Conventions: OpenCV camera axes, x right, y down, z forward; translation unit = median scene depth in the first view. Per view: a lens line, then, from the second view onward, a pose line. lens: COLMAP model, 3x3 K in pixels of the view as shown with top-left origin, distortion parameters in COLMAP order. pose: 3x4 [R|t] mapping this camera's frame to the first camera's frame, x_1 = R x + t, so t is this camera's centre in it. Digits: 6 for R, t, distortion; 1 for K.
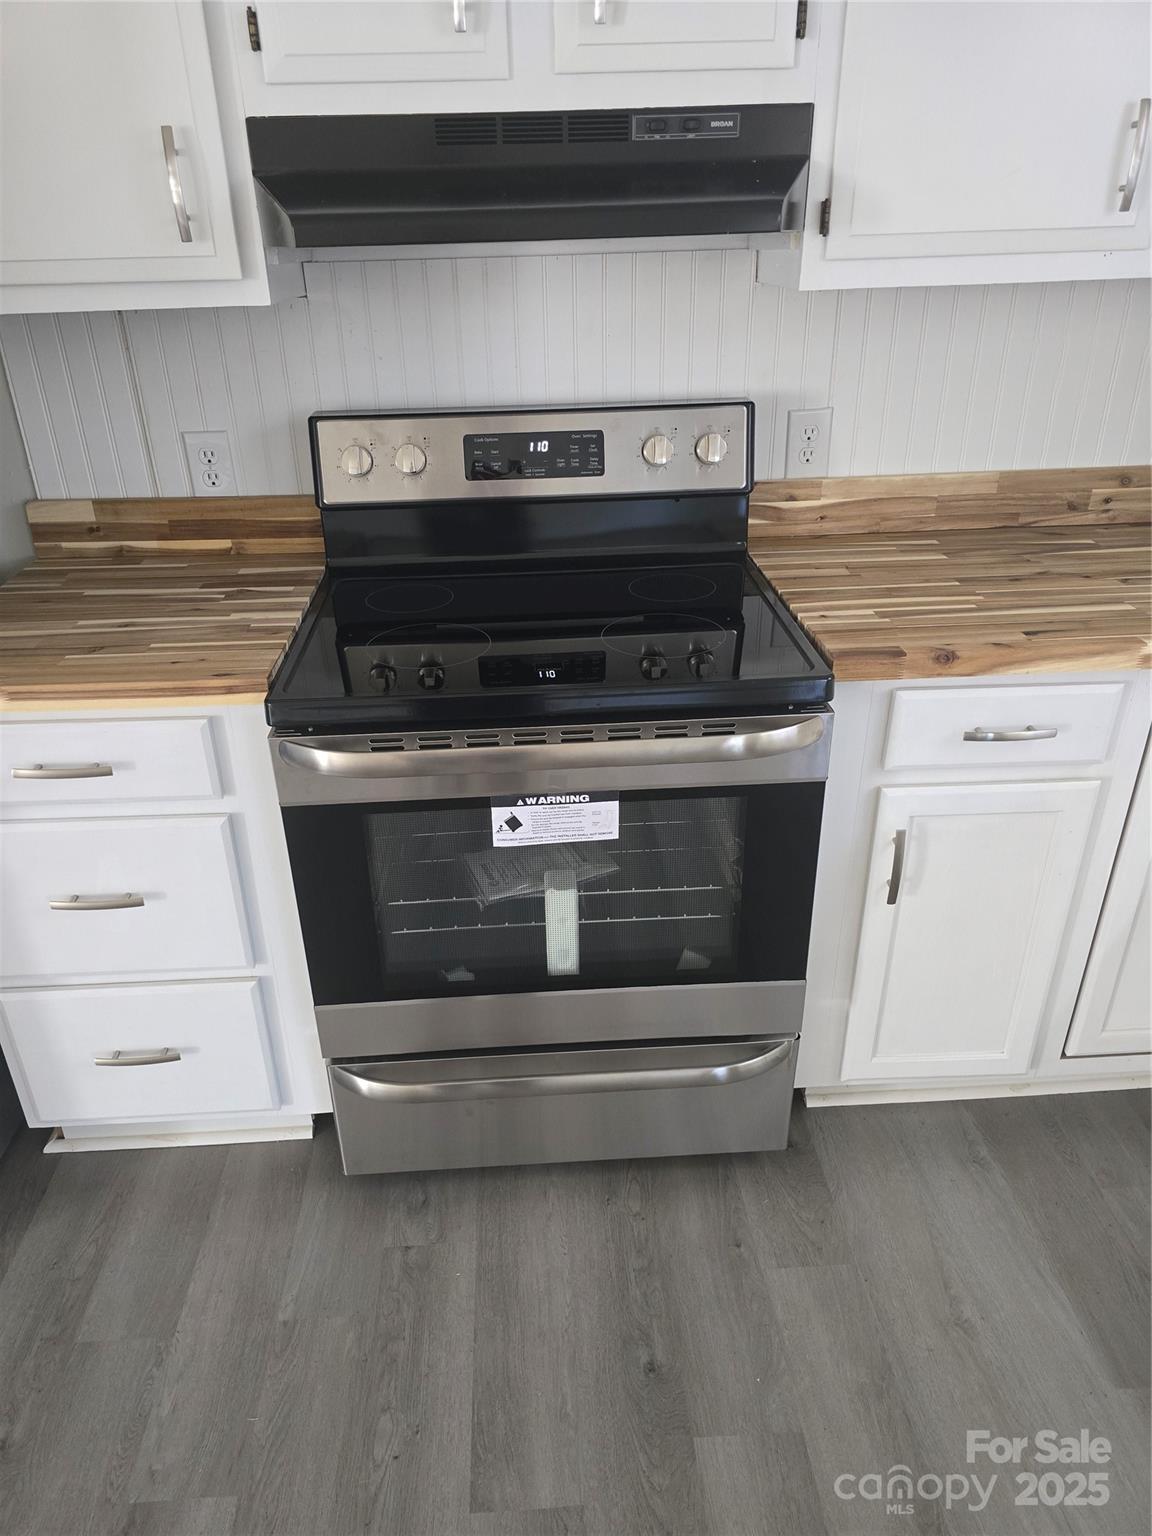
lens RADIAL K [[1030.9, 0, 568.2], [0, 1030.9, 762.1], [0, 0, 1]] dist [0.038021, -0.009232]
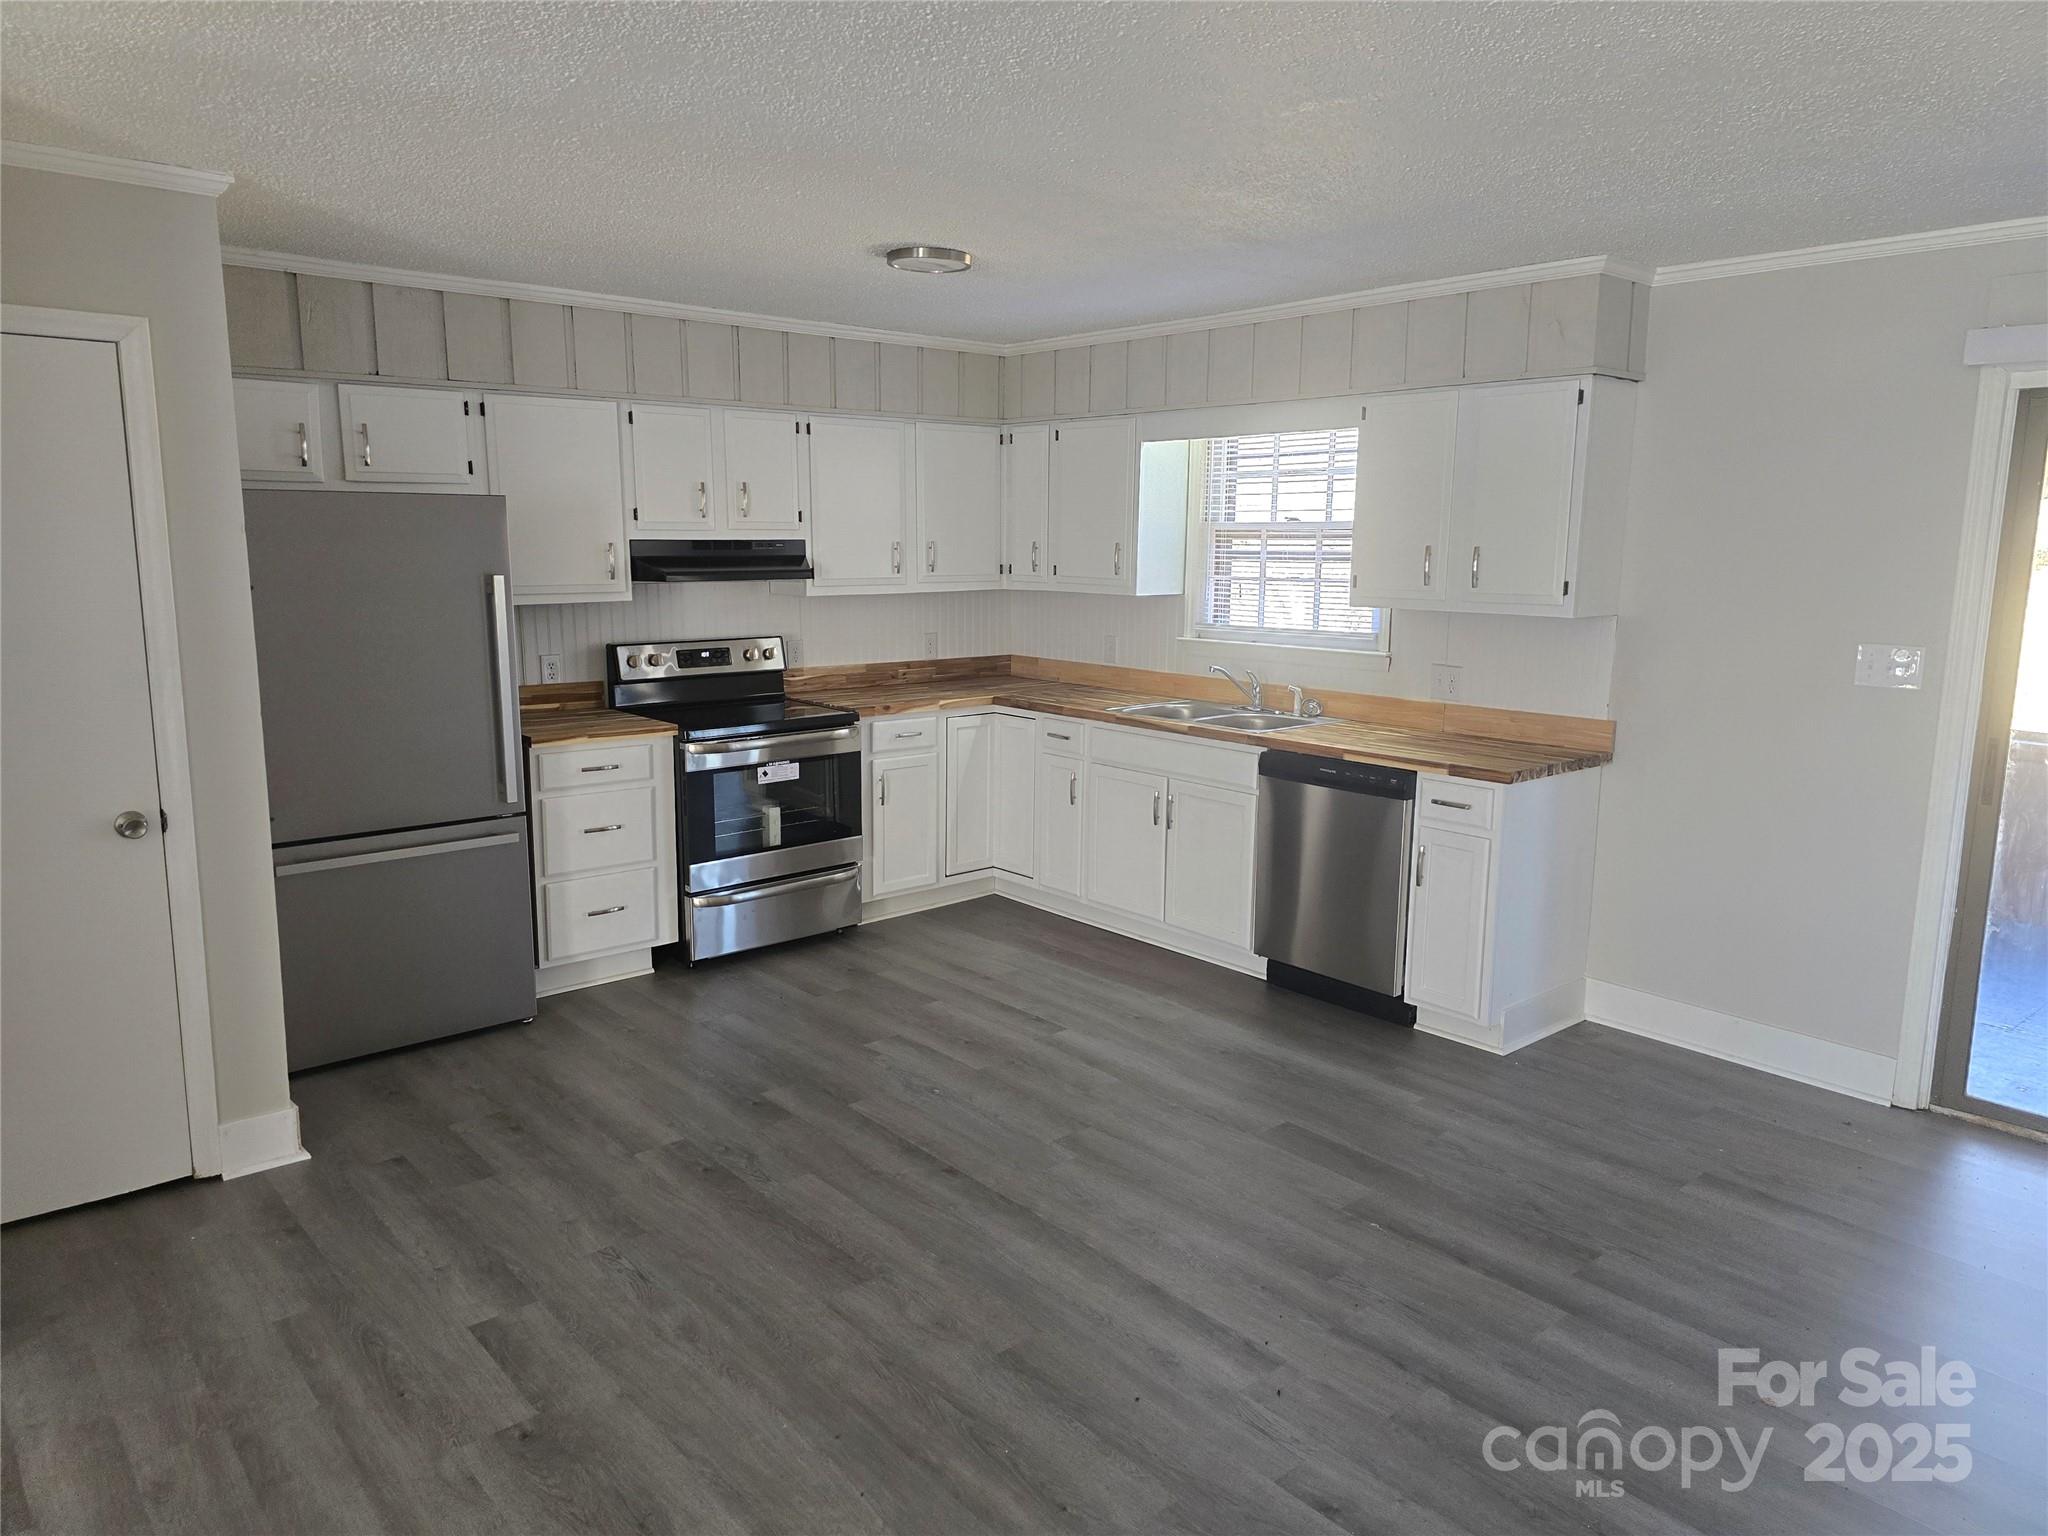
lens RADIAL K [[1374.6, 0, 1025.6], [0, 1374.6, 772.7], [0, 0, 1]] dist [0.038021, -0.009232]
pose [[0.790521, -0.078307, 0.607408, -1.612941], [0.254354, 0.944190, -0.209308, 0.932546], [-0.557118, 0.319959, 0.766320, -2.038651]]
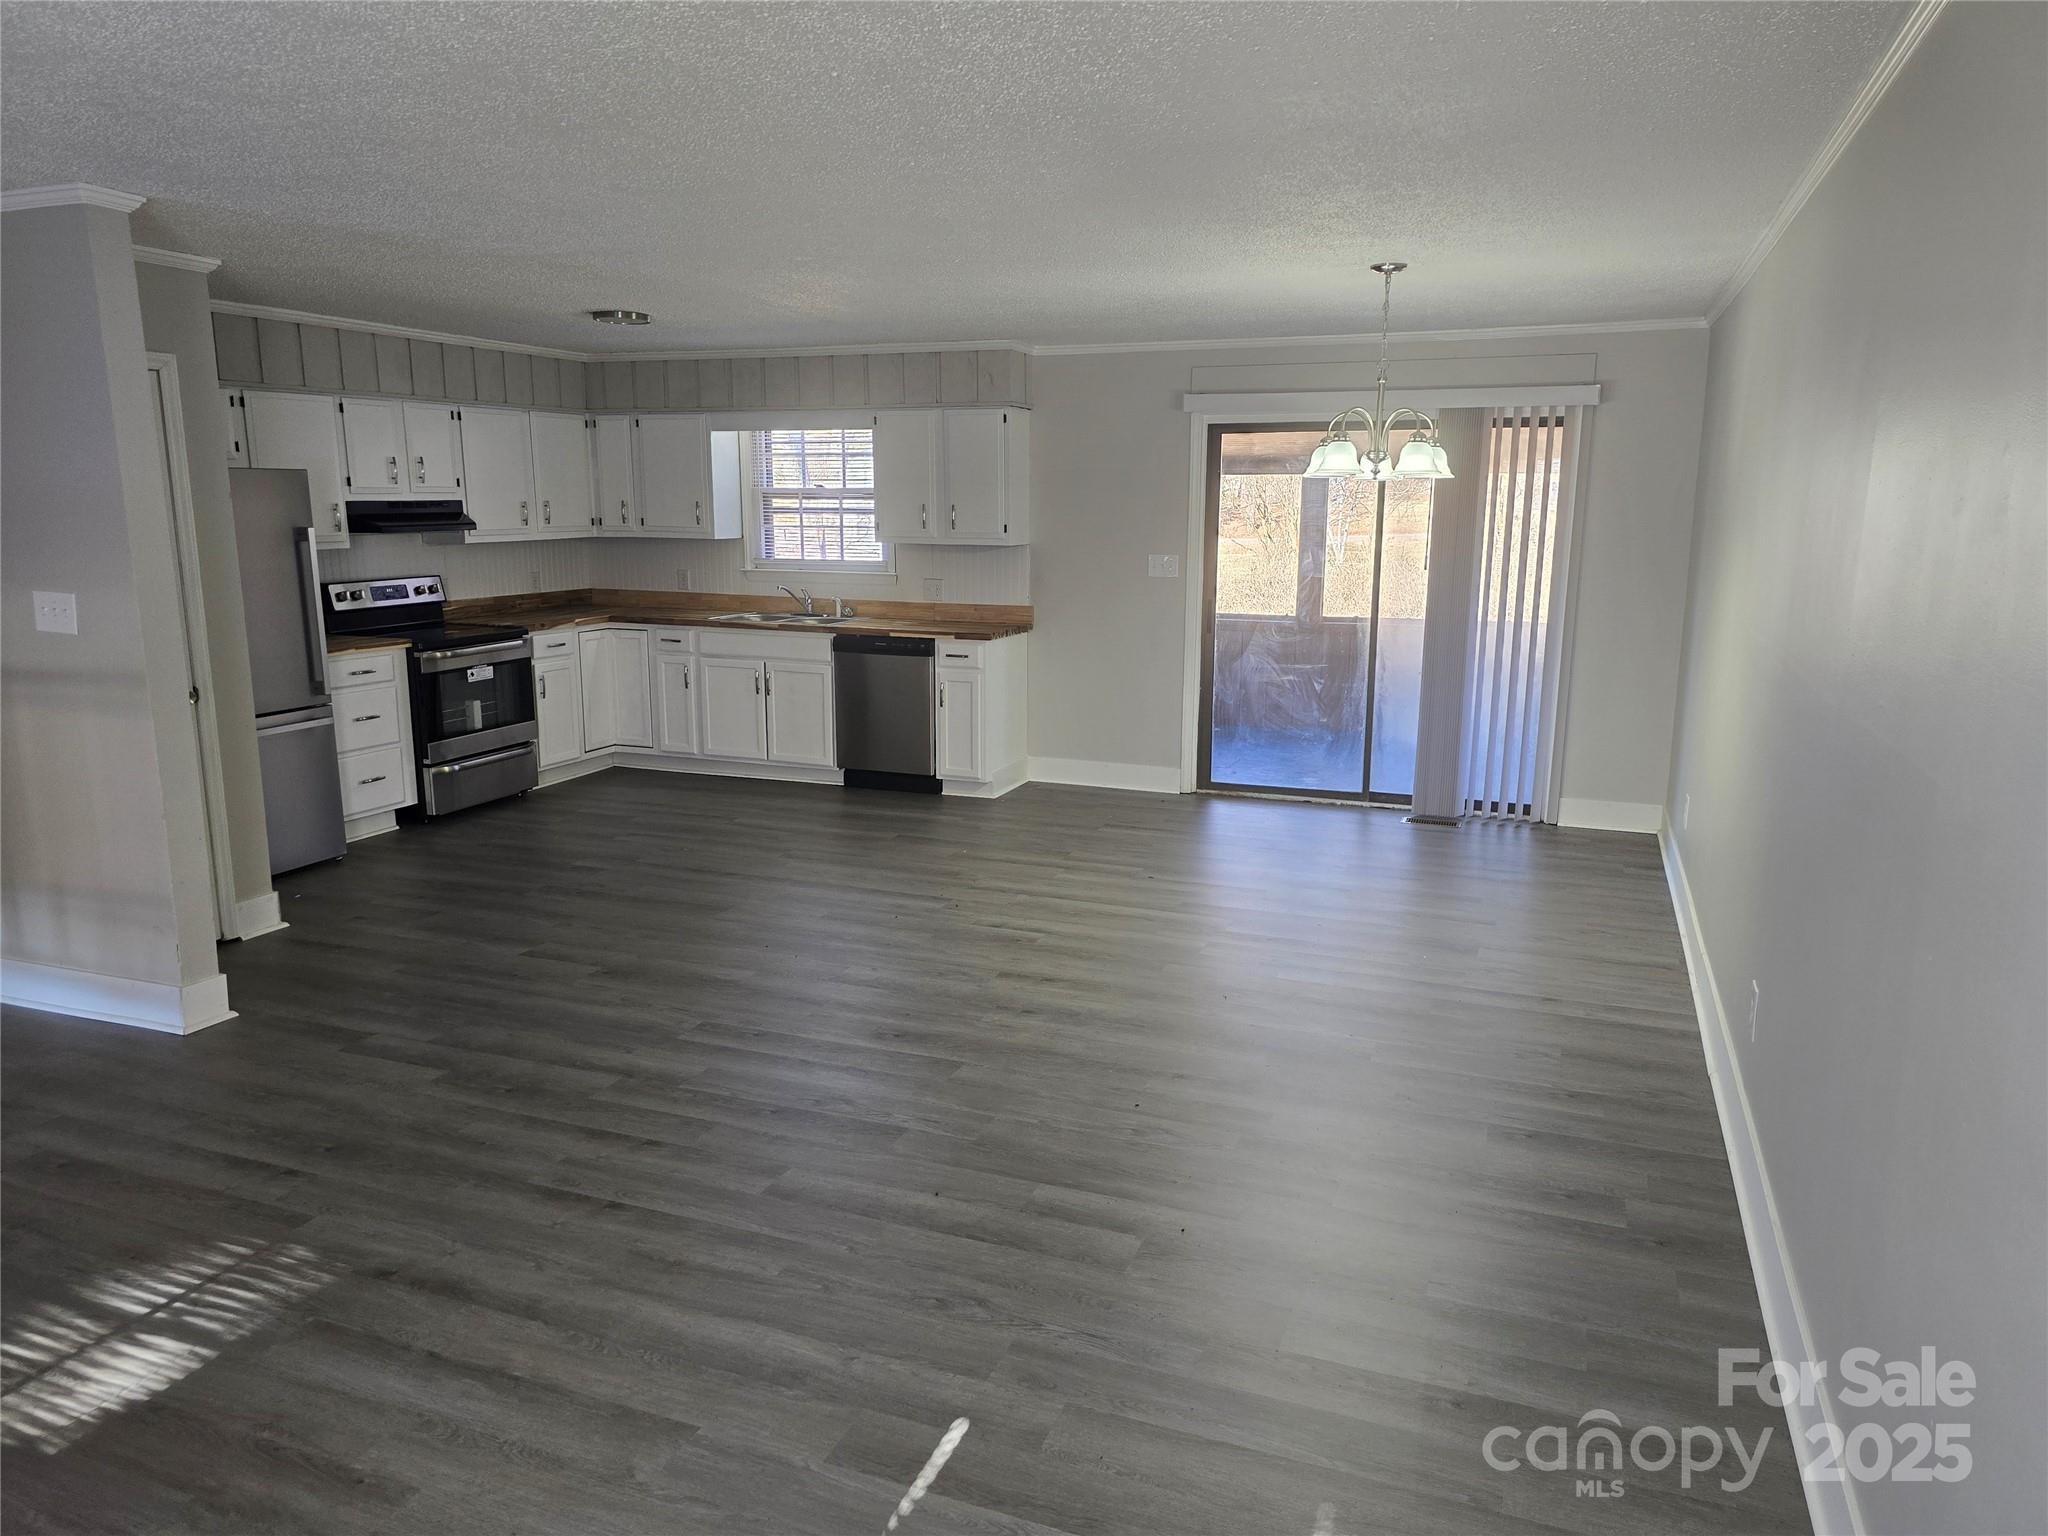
lens RADIAL K [[1374.6, 0, 1039.9], [0, 1374.6, 773.9], [0, 0, 1]] dist [0.038021, -0.009232]
pose [[0.417739, -0.160041, 0.894361, -3.470134], [0.397467, 0.917365, -0.021491, 1.222396], [-0.817015, 0.364456, 0.446830, -2.580794]]
